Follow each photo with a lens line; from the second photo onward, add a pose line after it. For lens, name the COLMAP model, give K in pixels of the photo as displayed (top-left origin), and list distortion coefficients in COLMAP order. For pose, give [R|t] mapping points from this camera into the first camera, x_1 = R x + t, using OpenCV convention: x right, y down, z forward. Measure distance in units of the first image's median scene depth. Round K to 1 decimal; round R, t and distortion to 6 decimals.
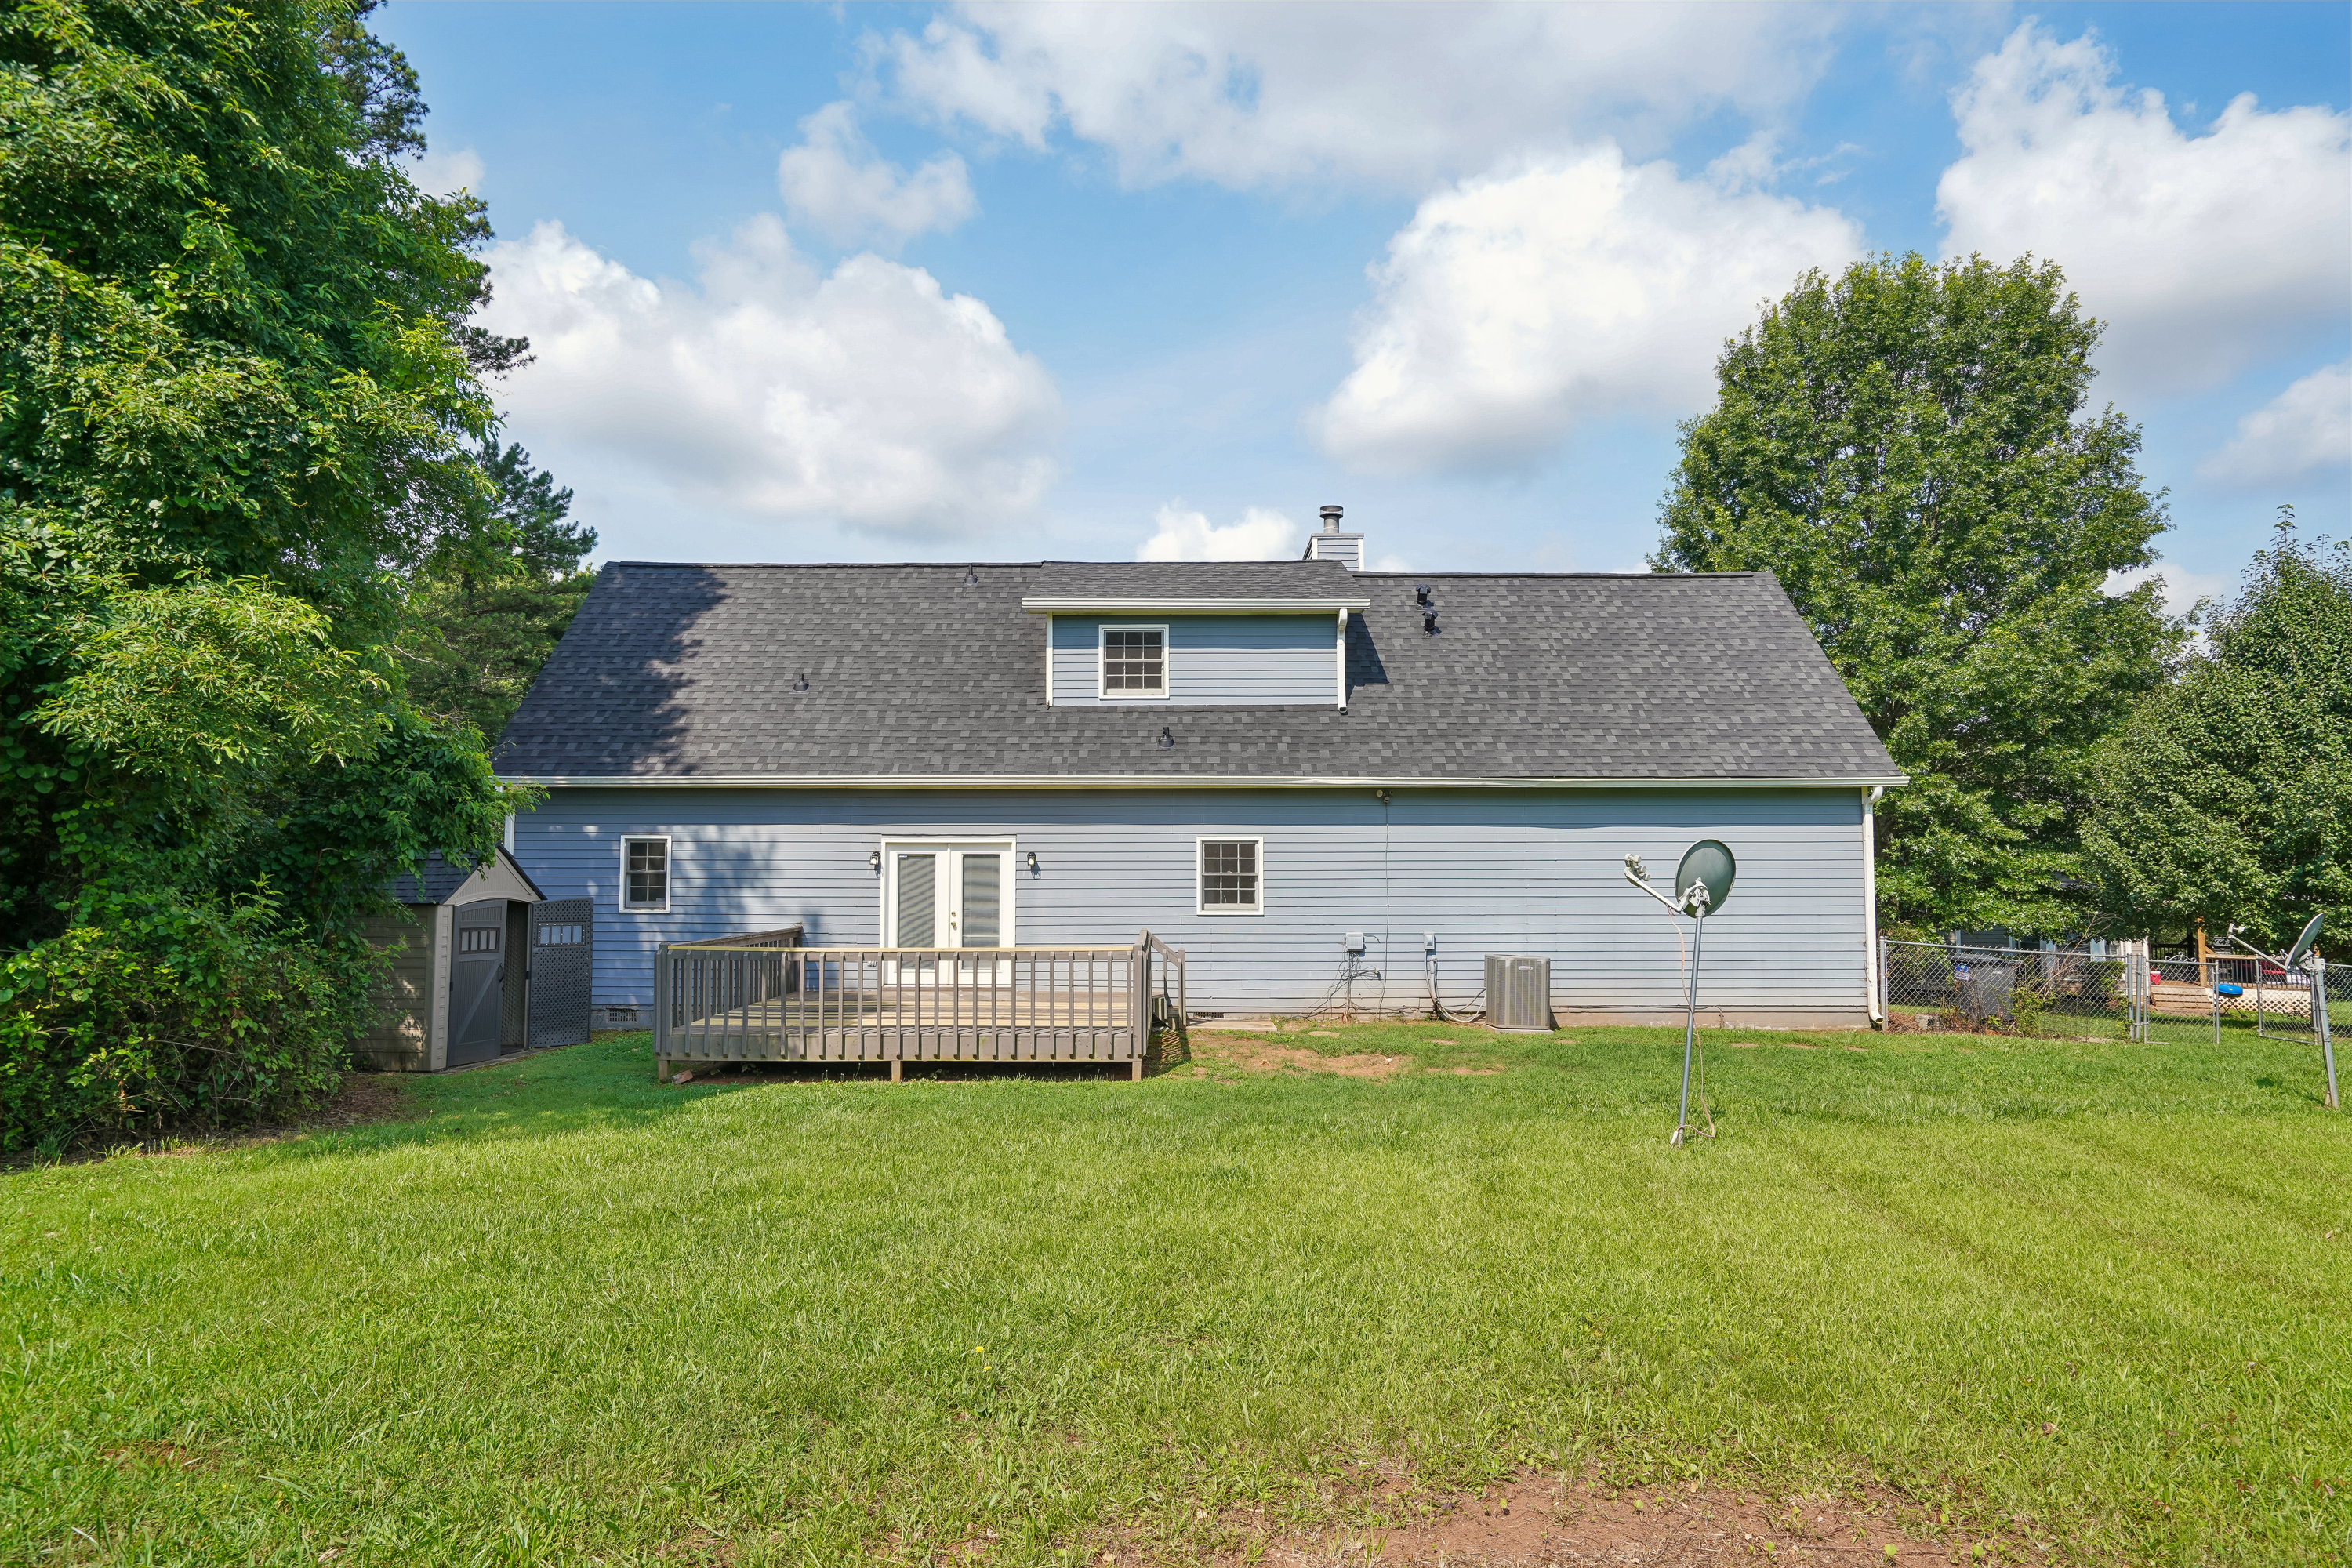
lens RADIAL K [[1336.7, 0, 1146.4], [0, 1336.7, 788.3], [0, 0, 1]] dist [-0.012533, 0.000233]
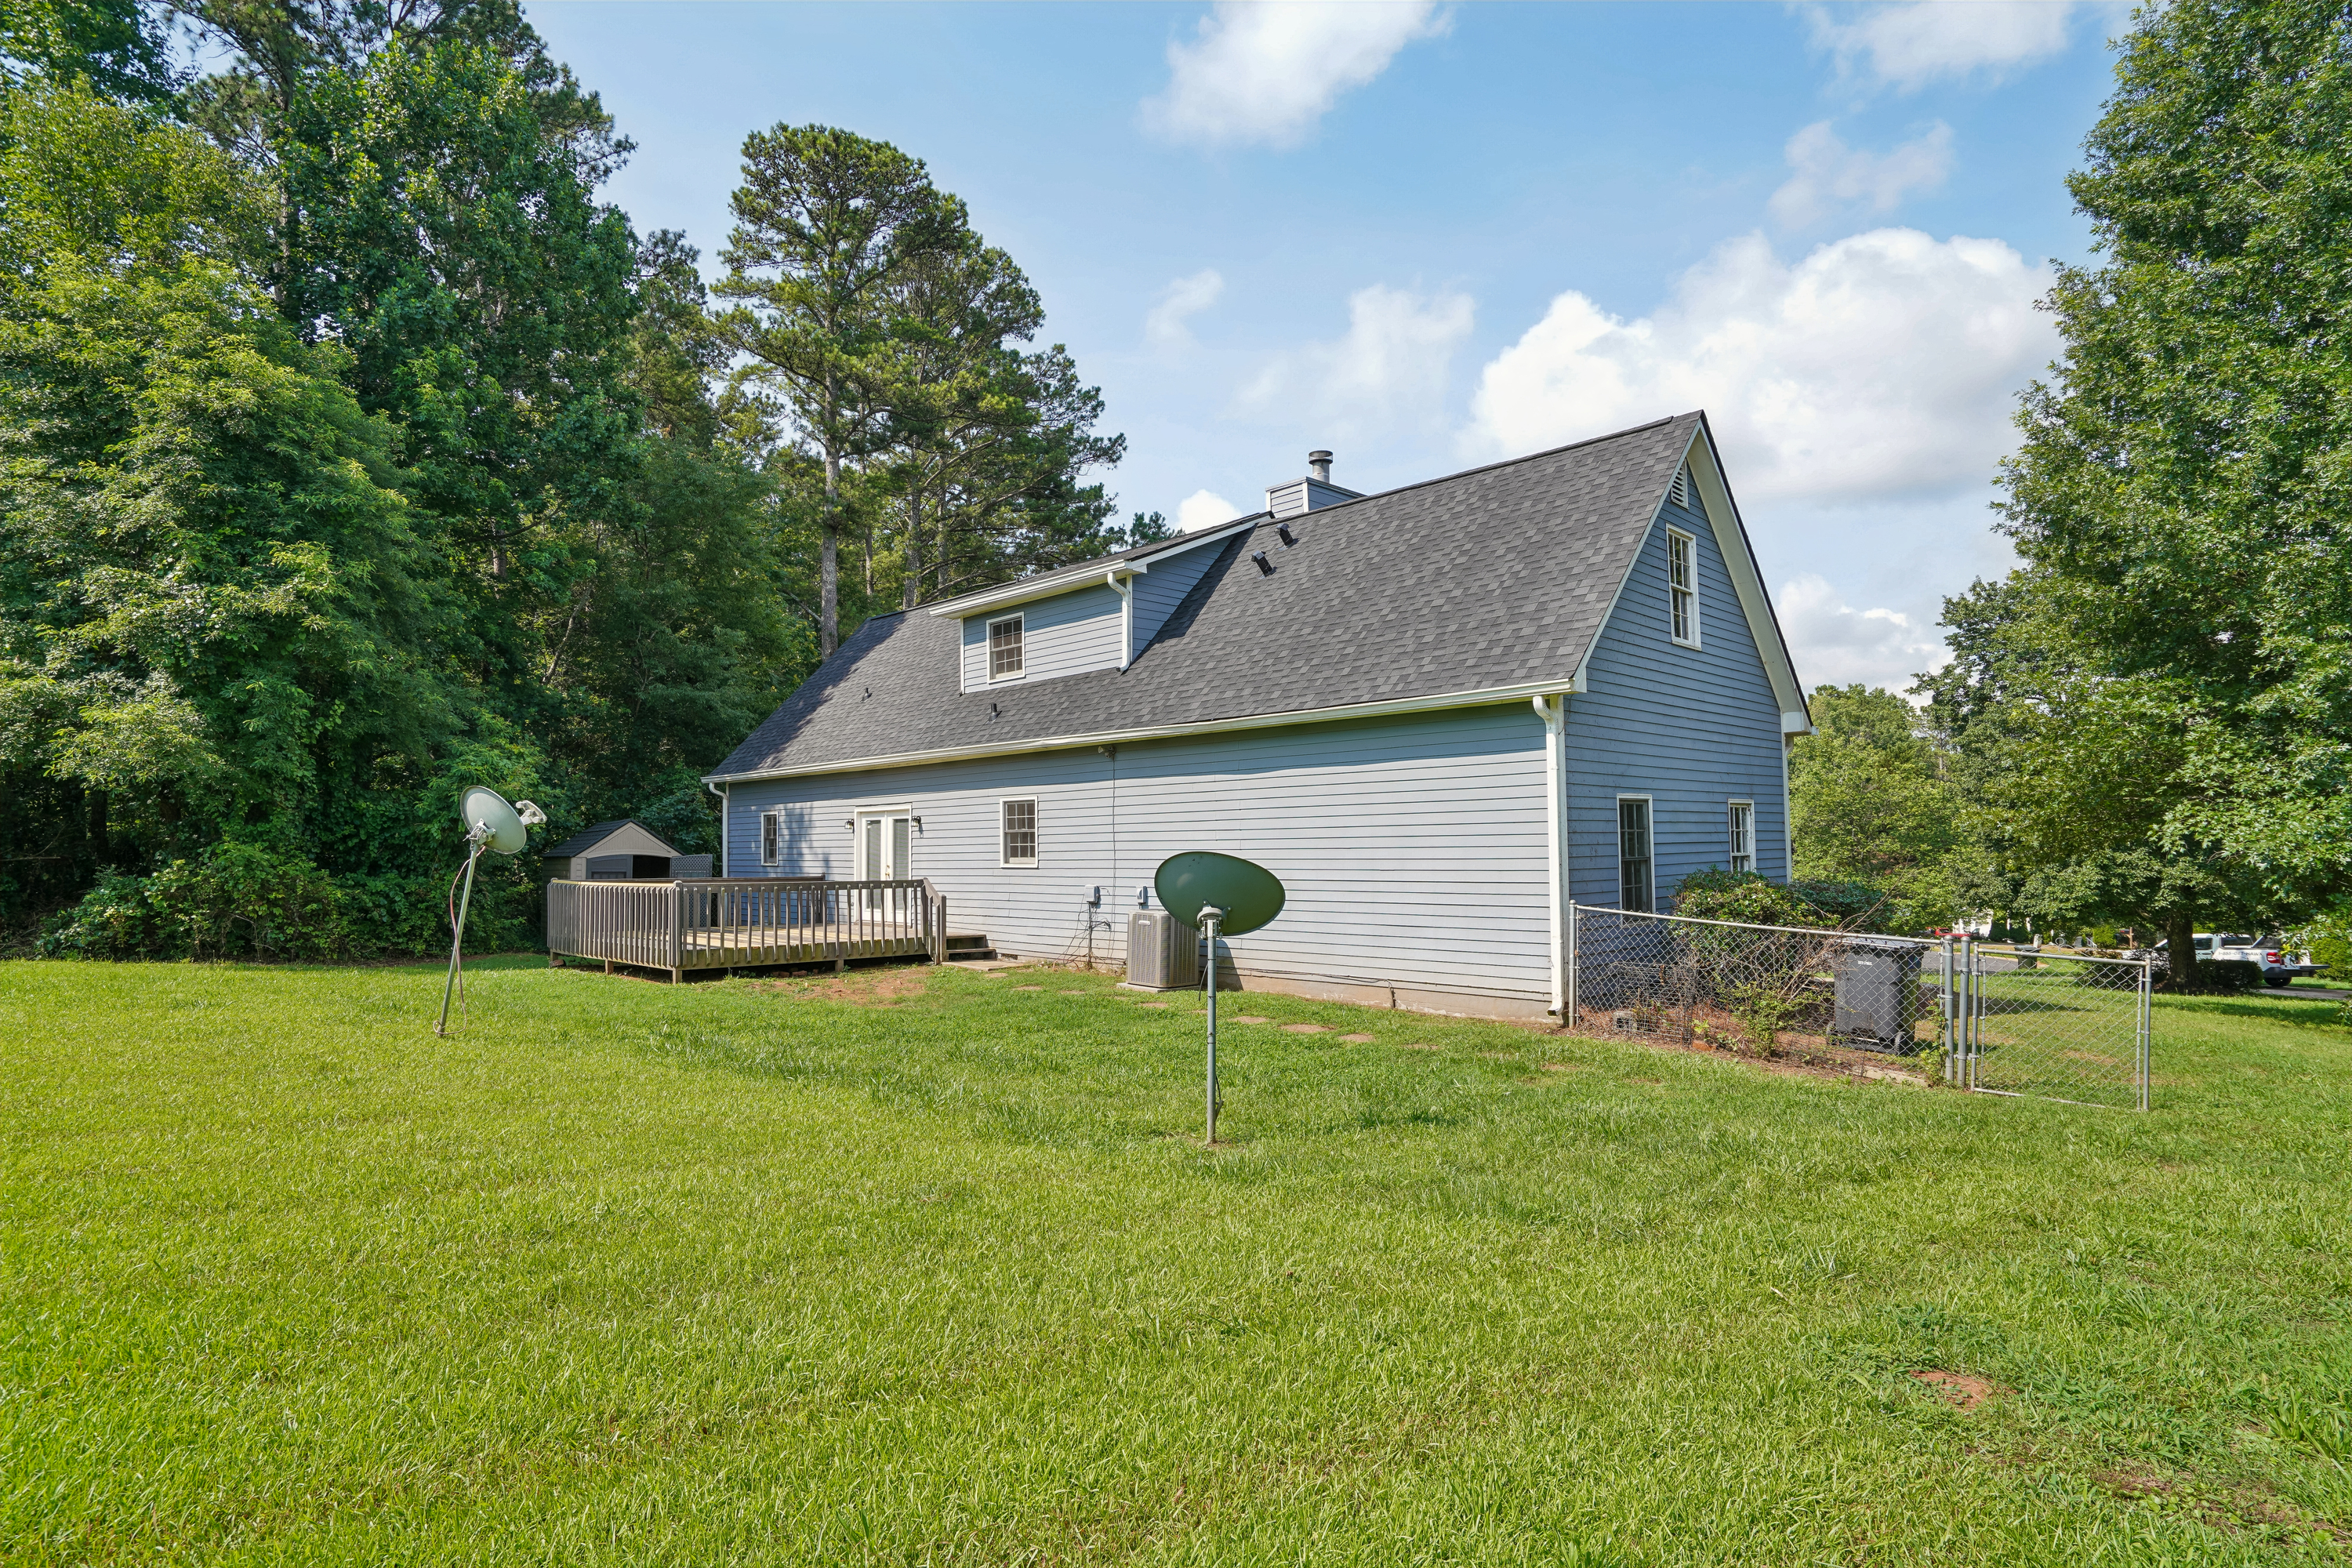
lens RADIAL K [[1176.1, 0, 1177.3], [0, 1176.1, 835.7], [0, 0, 1]] dist [-0.077704, -0.000111]
pose [[0.719304, -0.015599, -0.694521, 0.828564], [0.053029, 0.998064, 0.032505, 0.043194], [0.692669, -0.060211, 0.718738, 0.389308]]
